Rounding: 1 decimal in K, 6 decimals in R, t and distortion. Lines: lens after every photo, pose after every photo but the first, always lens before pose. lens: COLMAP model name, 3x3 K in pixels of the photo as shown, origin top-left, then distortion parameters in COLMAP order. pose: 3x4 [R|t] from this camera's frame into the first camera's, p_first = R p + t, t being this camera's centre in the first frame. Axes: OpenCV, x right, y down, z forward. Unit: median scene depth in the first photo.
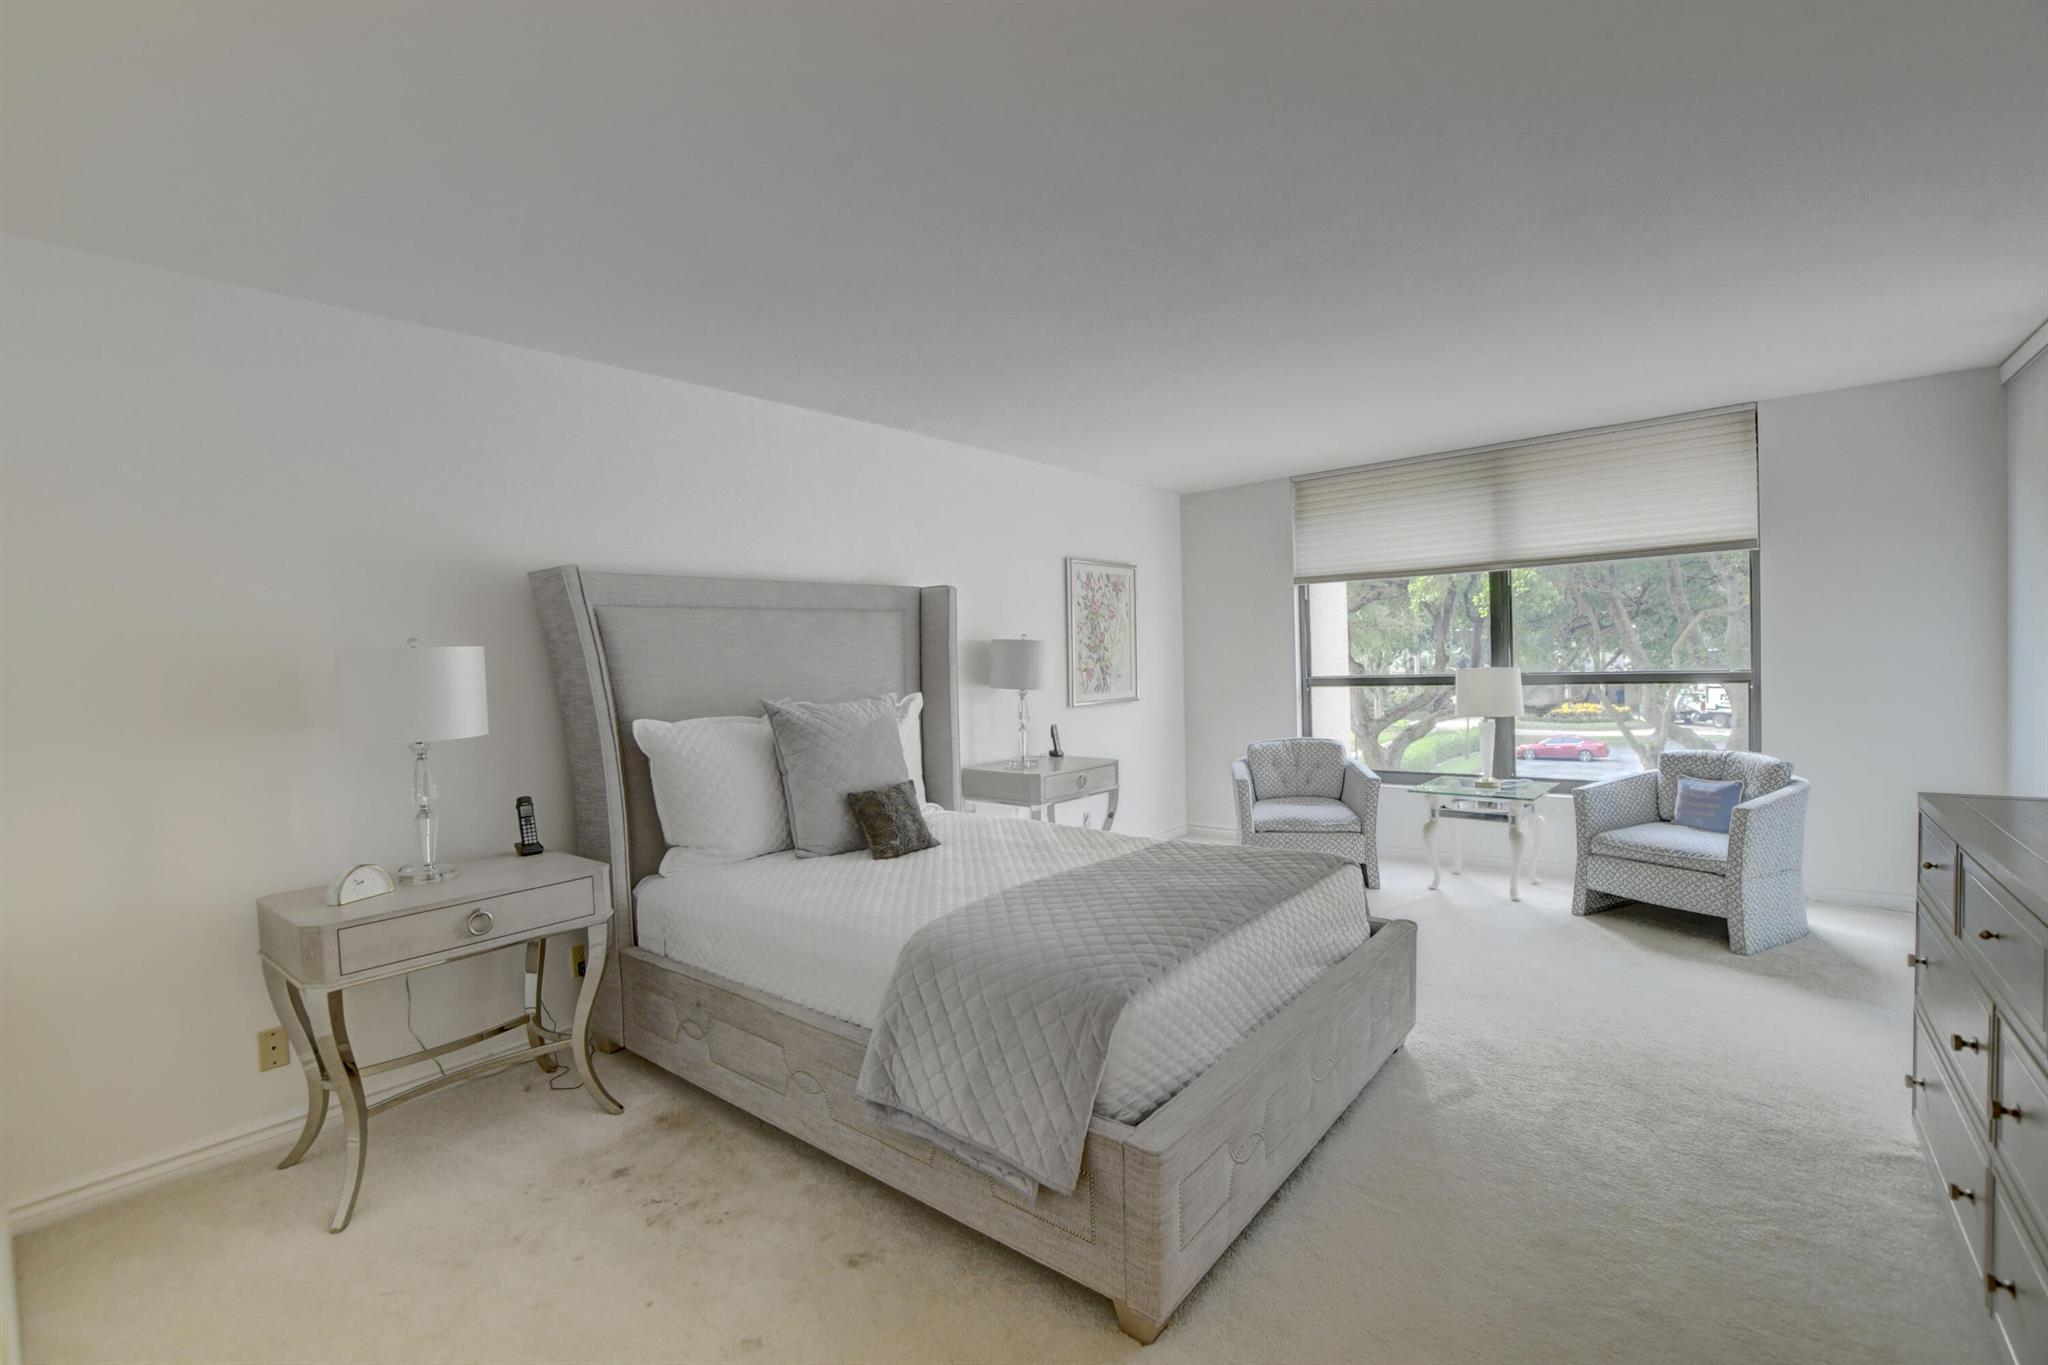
lens RADIAL K [[905.6, 0, 1024.3], [0, 905.6, 683.8], [0, 0, 1]] dist [-0.025090, 0.002592]
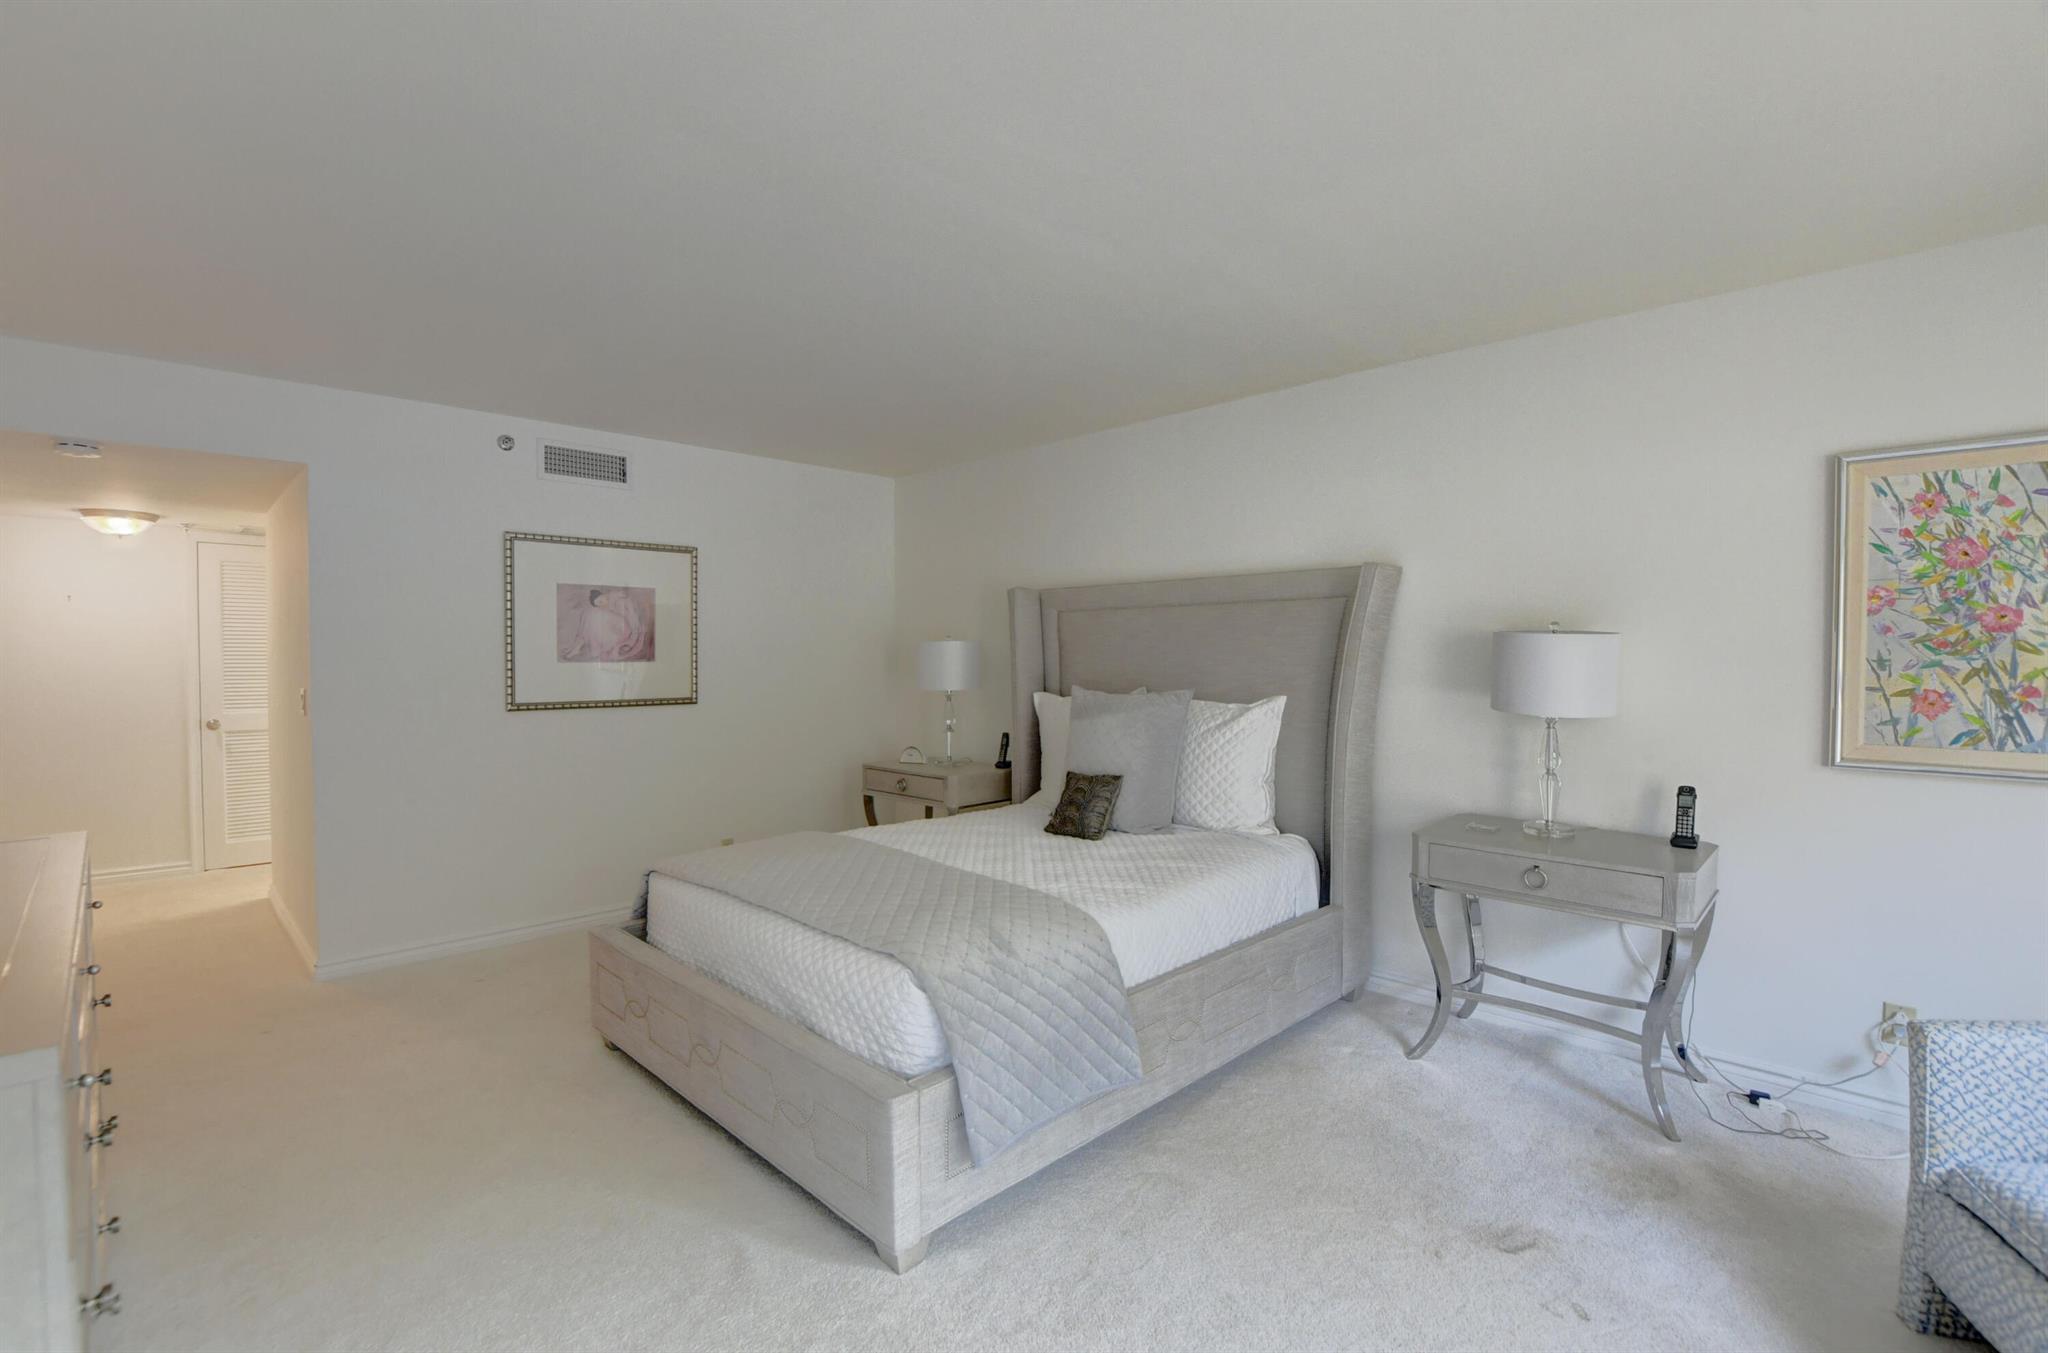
lens RADIAL K [[905.6, 0, 1027.3], [0, 905.6, 671.7], [0, 0, 1]] dist [-0.025090, 0.002592]
pose [[-0.100826, 0.060036, -0.993091, 0.375101], [-0.016230, 0.997946, 0.061977, -0.031323], [0.994772, 0.022367, -0.099645, 0.413050]]
